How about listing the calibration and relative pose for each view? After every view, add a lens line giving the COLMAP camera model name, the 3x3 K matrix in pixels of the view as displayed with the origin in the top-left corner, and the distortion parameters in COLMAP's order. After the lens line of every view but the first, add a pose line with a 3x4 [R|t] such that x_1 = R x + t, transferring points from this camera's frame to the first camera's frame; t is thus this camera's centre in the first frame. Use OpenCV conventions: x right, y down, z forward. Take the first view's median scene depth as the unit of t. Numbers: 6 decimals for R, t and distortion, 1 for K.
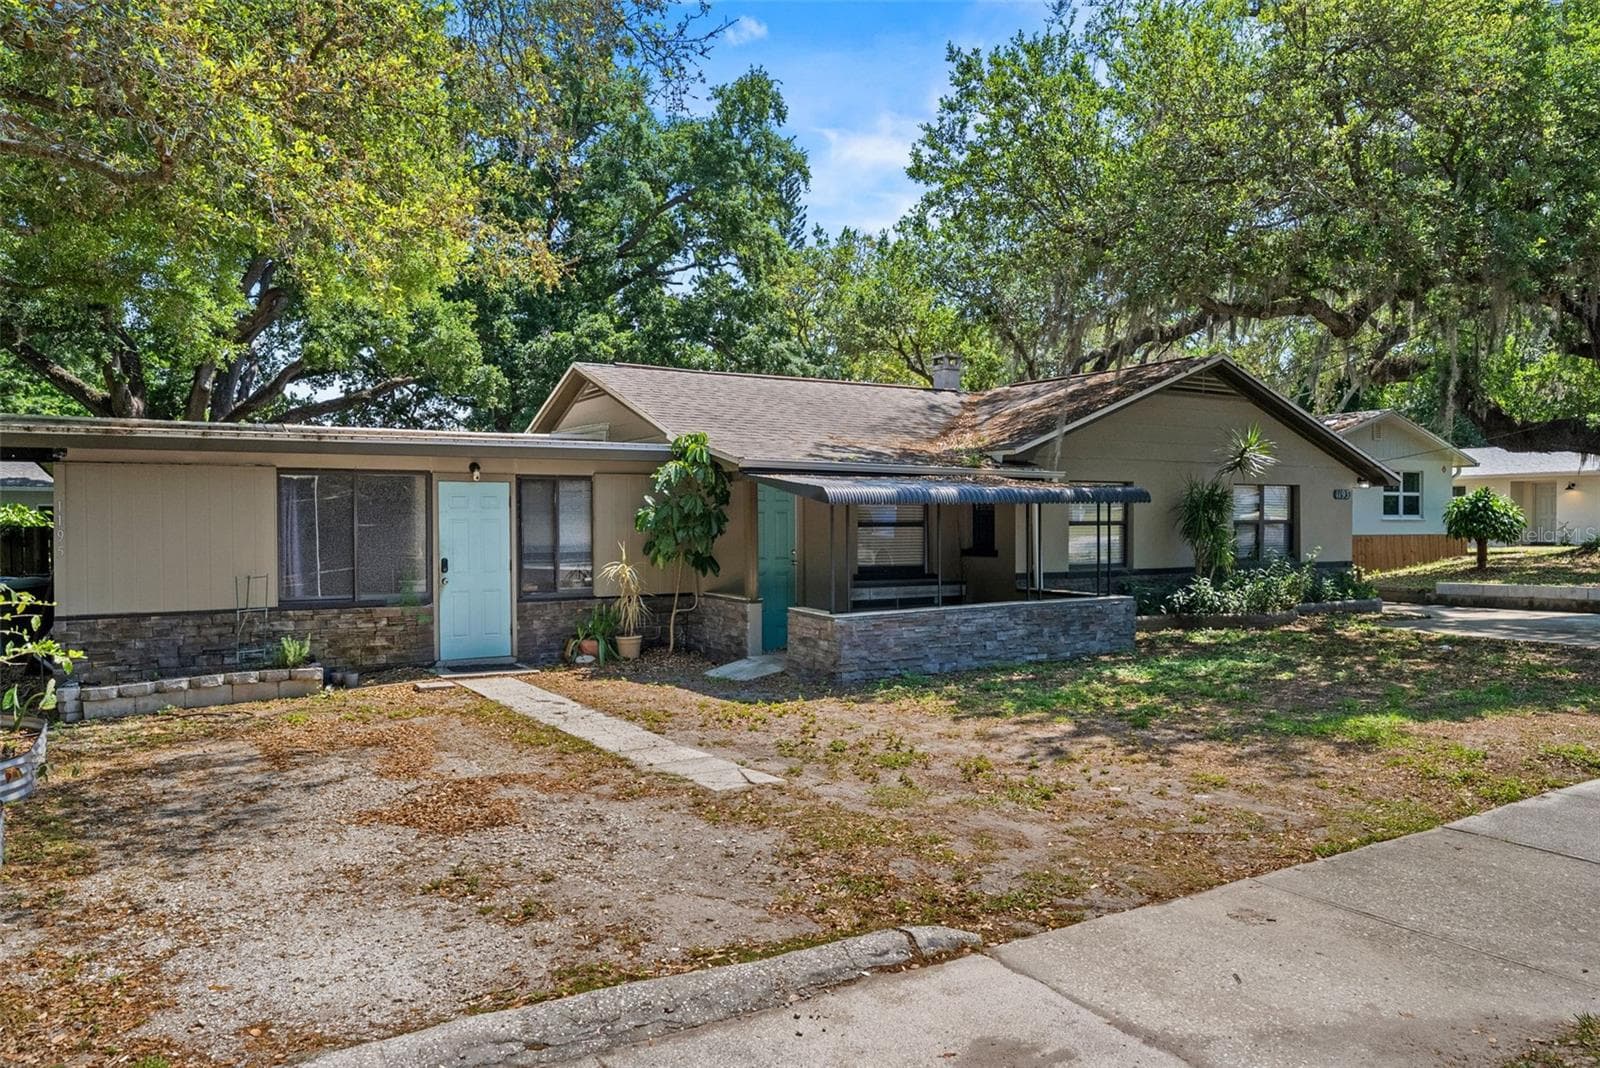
lens RADIAL K [[1088.7, 0, 800.0], [0, 1088.7, 534.0], [0, 0, 1]] dist [-0.000470, 0.003384]
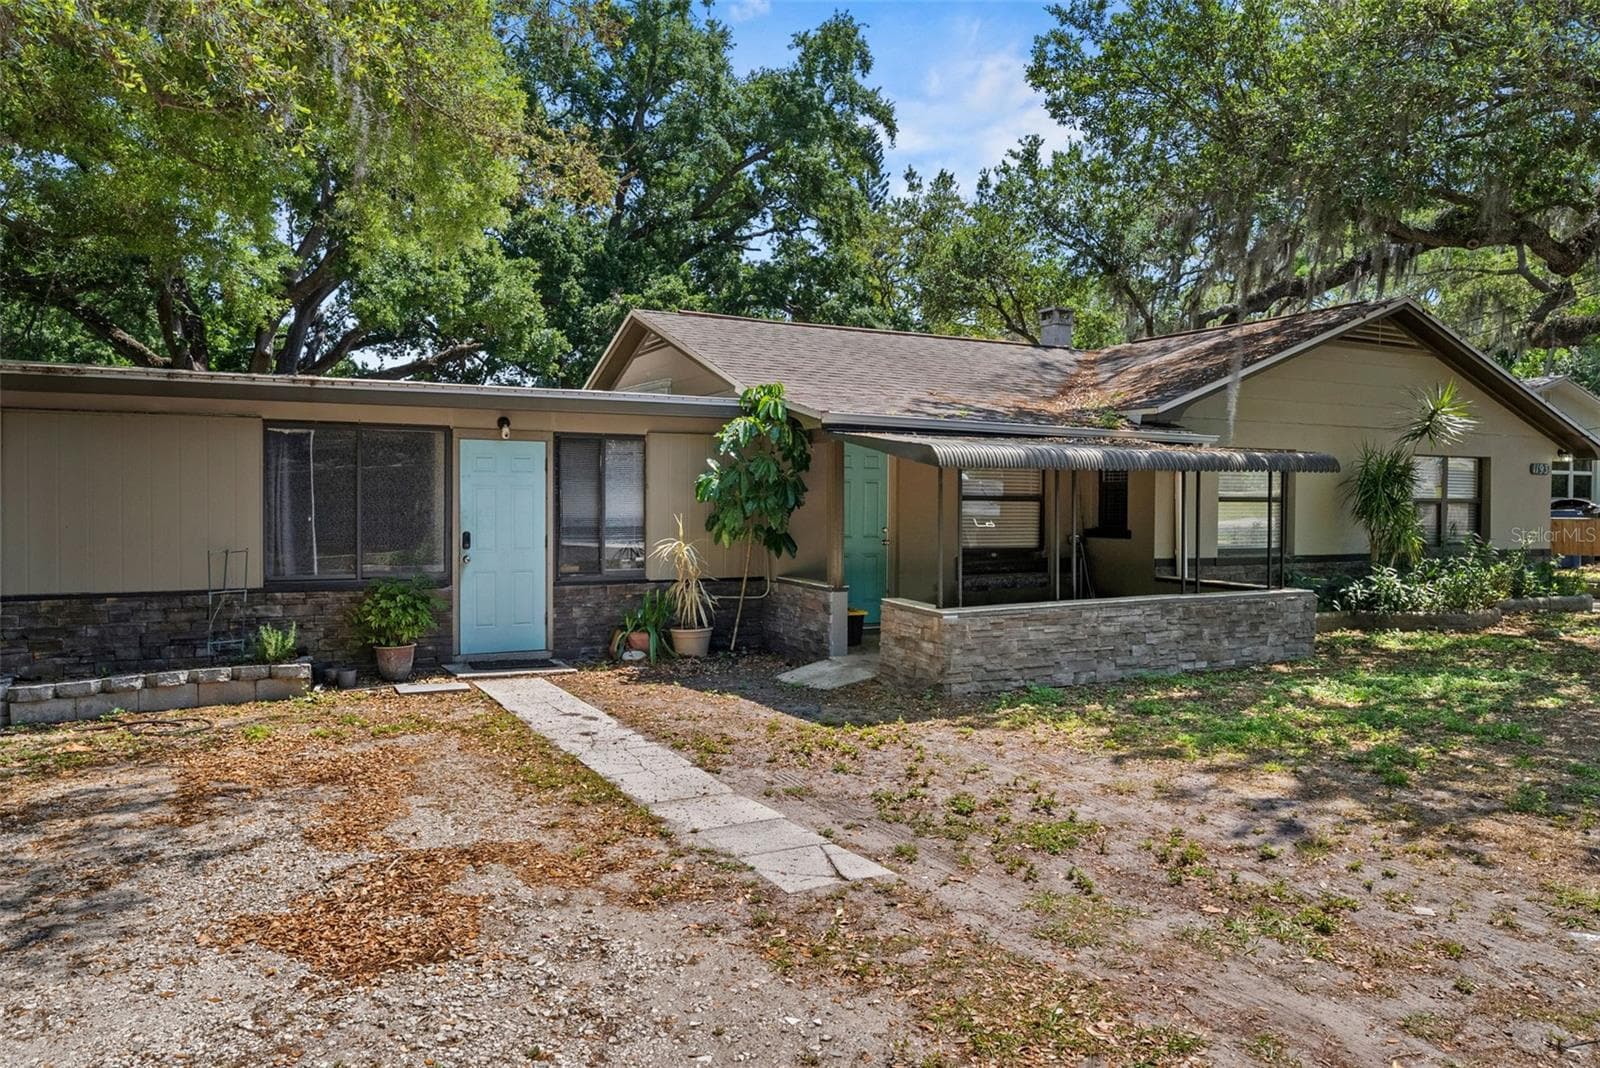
lens RADIAL K [[1081.3, 0, 795.5], [0, 1081.3, 525.4], [0, 0, 1]] dist [0.002195, 0.000020]
pose [[0.997167, 0.011718, -0.074301, -0.014417], [-0.010878, 0.999872, 0.011702, 0.004939], [0.074429, -0.010860, 0.997167, 0.189346]]
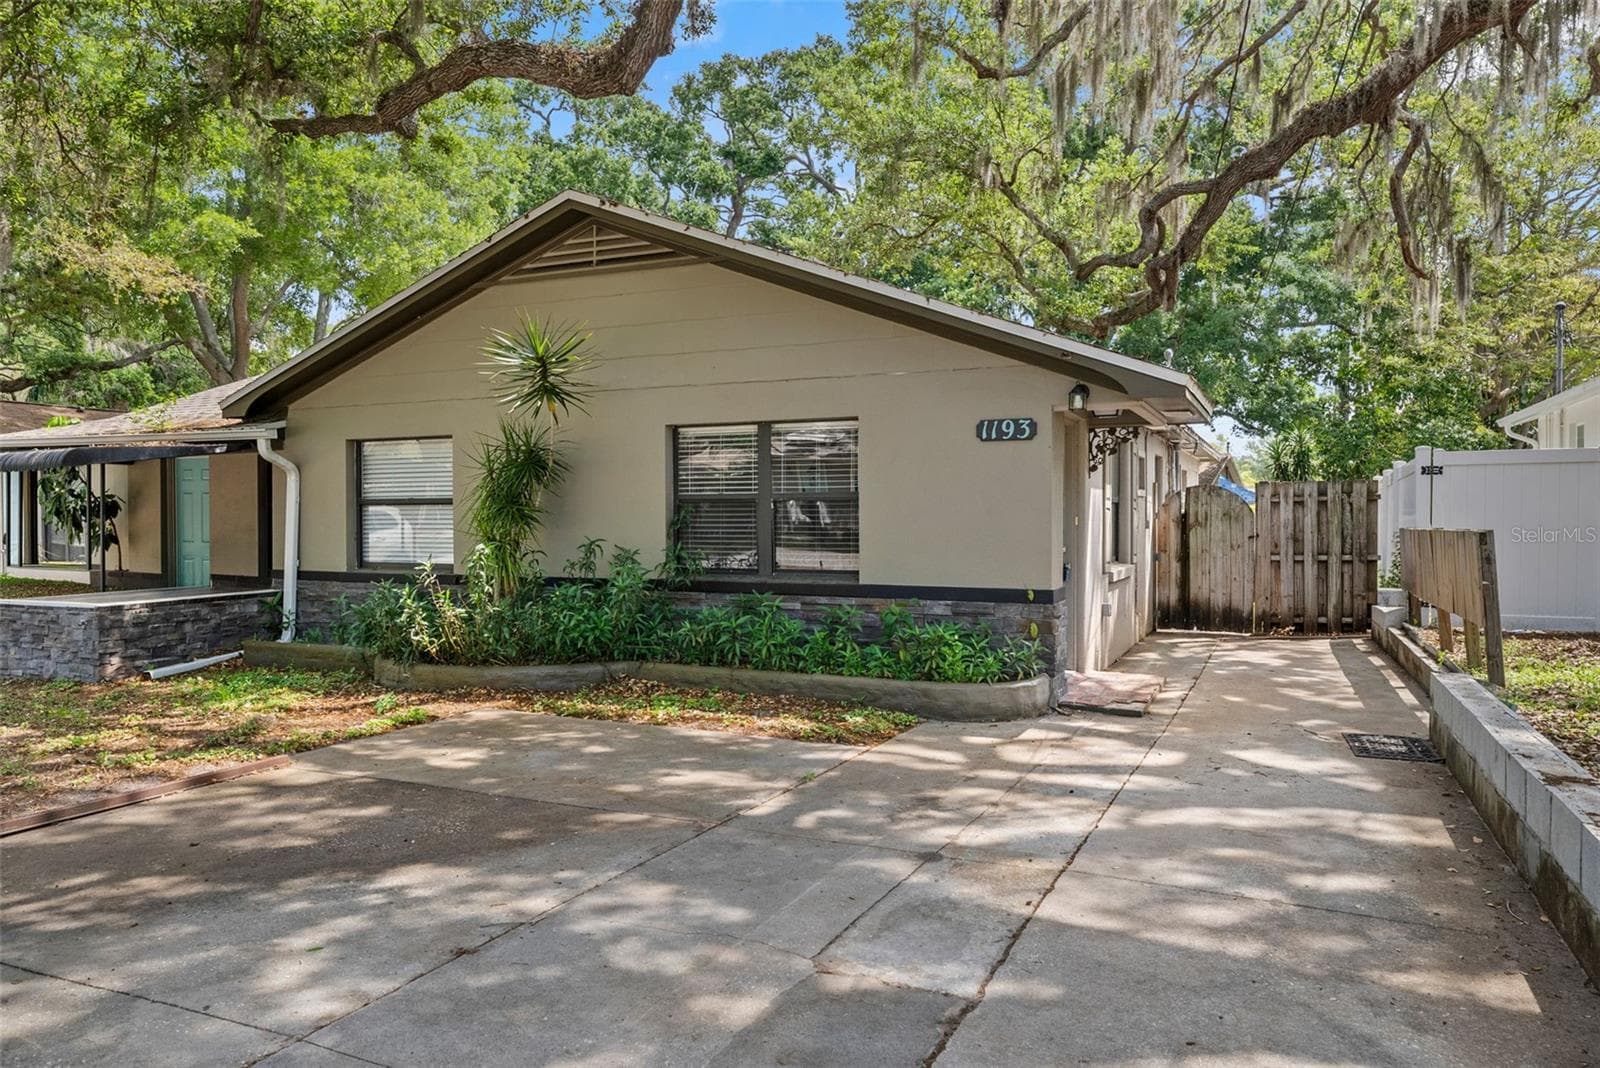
lens RADIAL K [[1081.3, 0, 795.5], [0, 1081.3, 525.4], [0, 0, 1]] dist [0.002195, 0.000020]
pose [[0.556065, 0.009871, -0.831080, 1.174213], [-0.006158, 0.999951, 0.007756, -0.001922], [0.831116, 0.000805, 0.556099, 1.026801]]
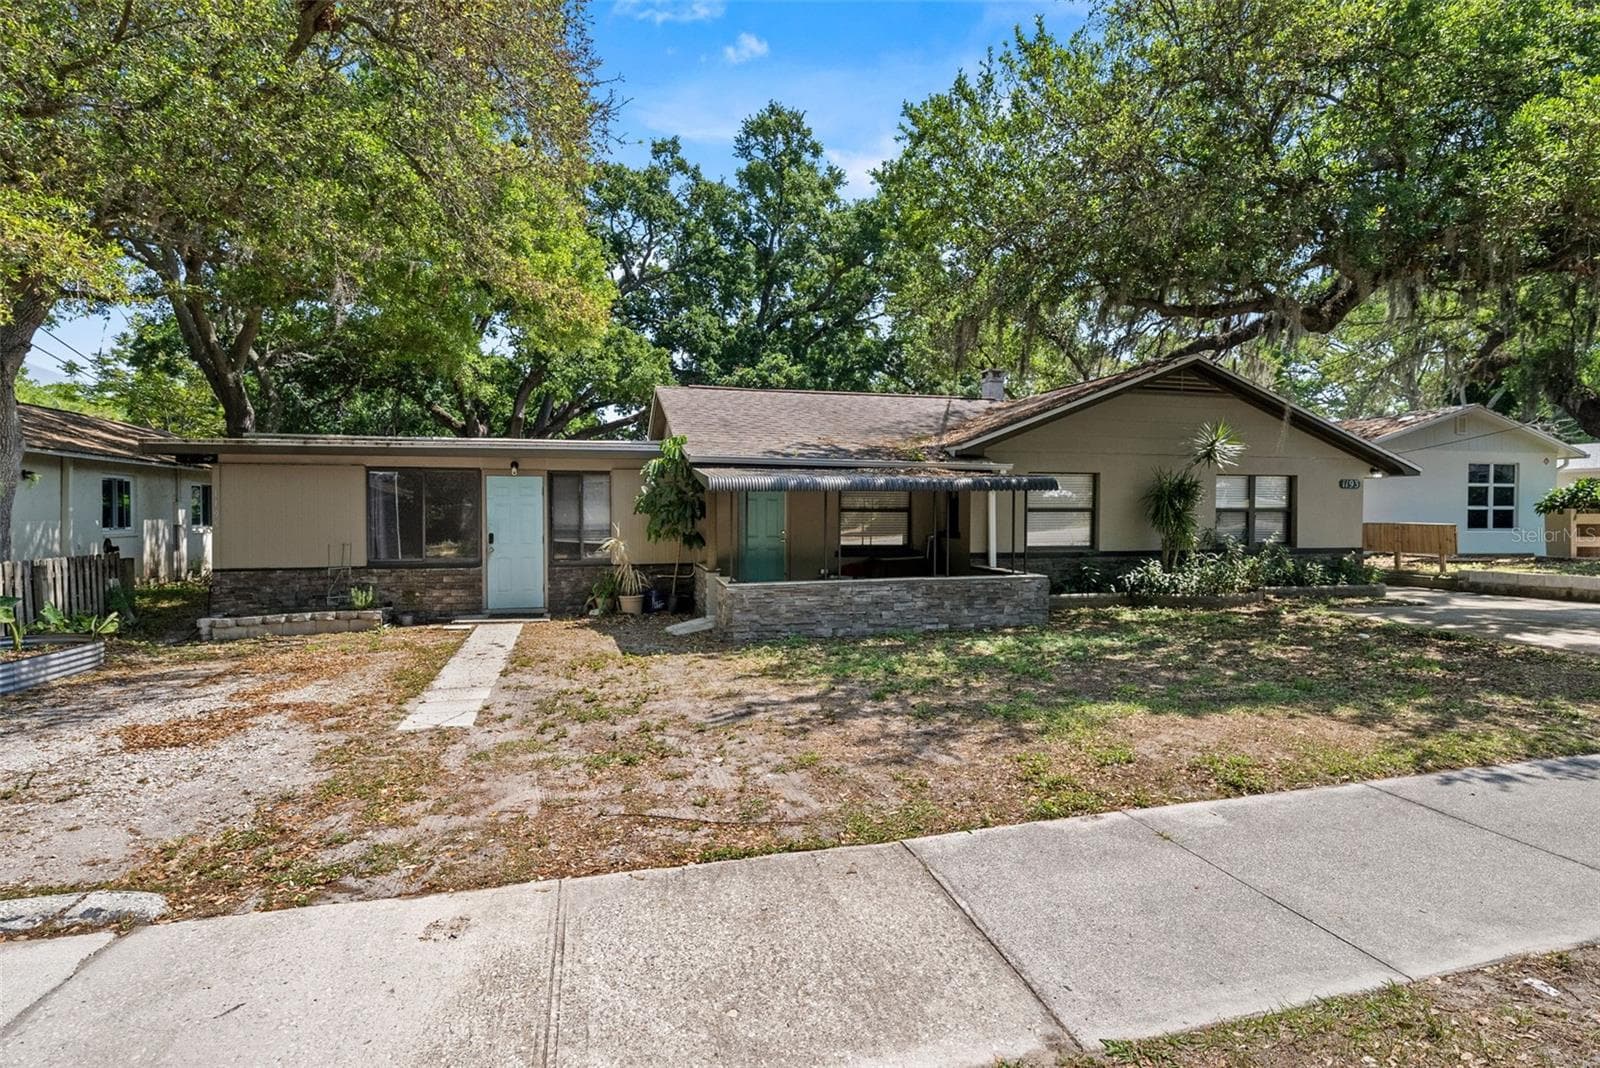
lens RADIAL K [[801.5, 0, 800.0], [0, 801.5, 534.0], [0, 0, 1]] dist [0.001696, -0.000277]
pose [[0.958406, 0.012819, -0.285119, 0.310237], [-0.007623, 0.999784, 0.019325, 0.001237], [0.285305, -0.016348, 0.958297, 0.154423]]
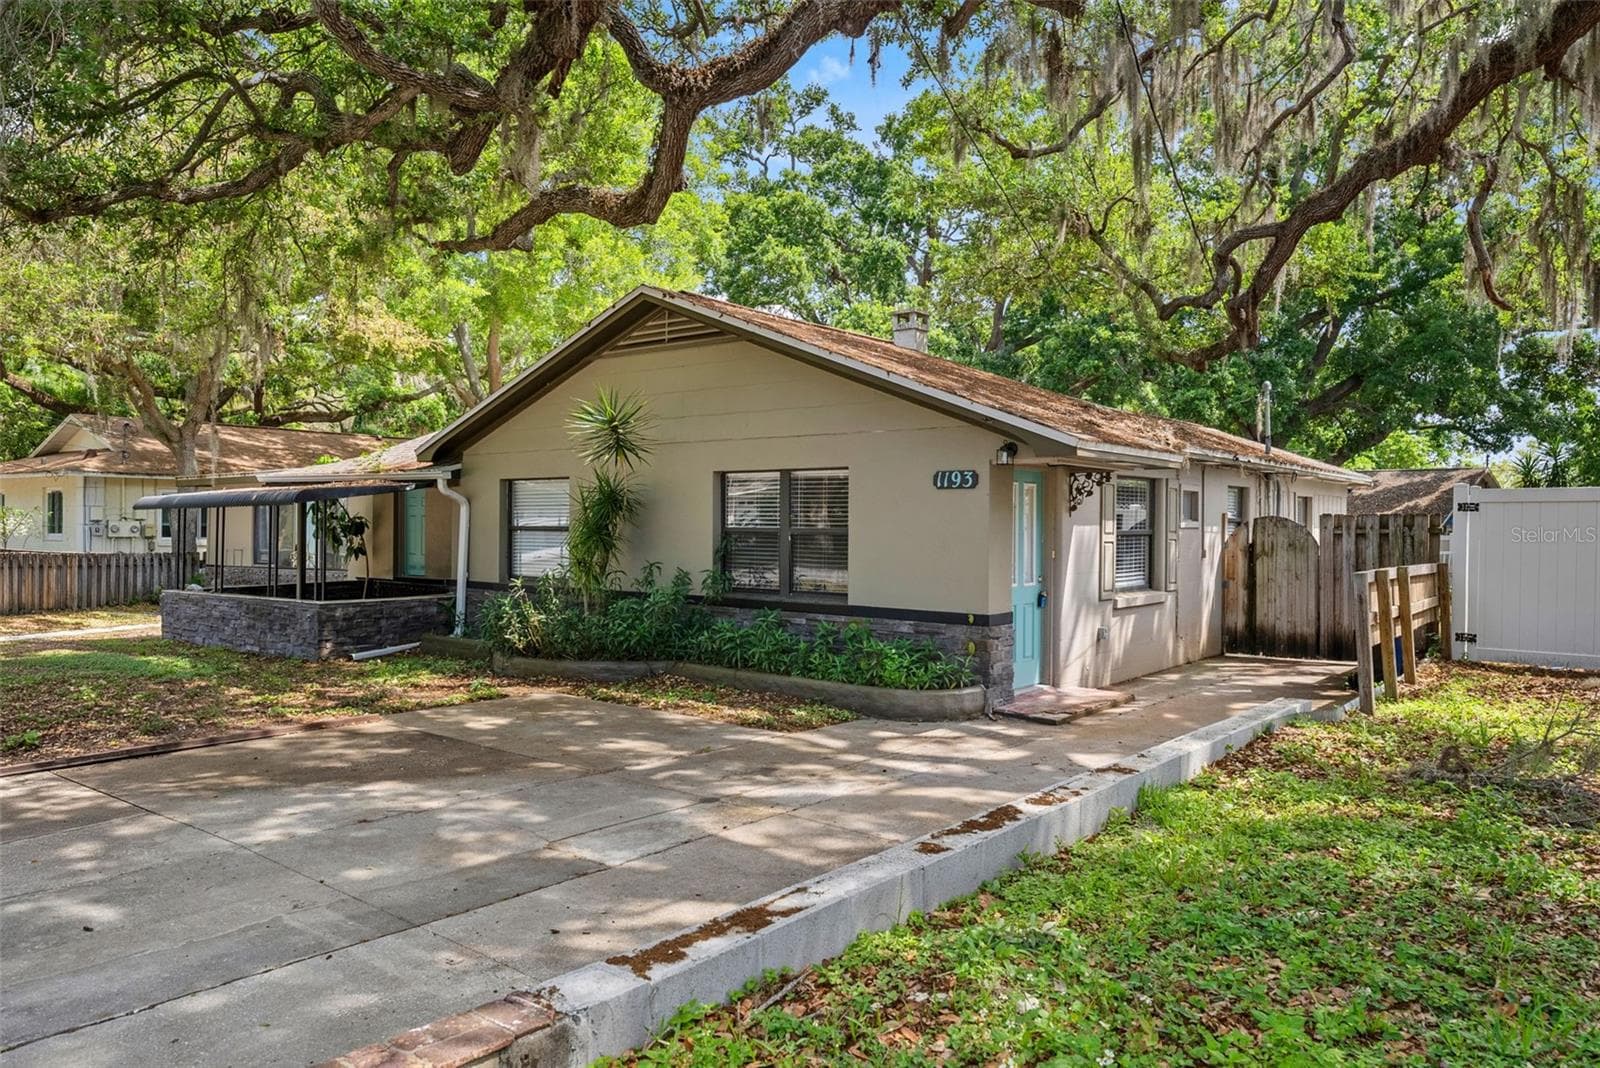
lens RADIAL K [[1081.3, 0, 795.5], [0, 1081.3, 525.4], [0, 0, 1]] dist [0.002195, 0.000020]
pose [[0.335607, 0.008362, -0.941965, 1.384784], [-0.015605, 0.999873, 0.003316, -0.021829], [0.941873, 0.013587, 0.335694, 1.118780]]
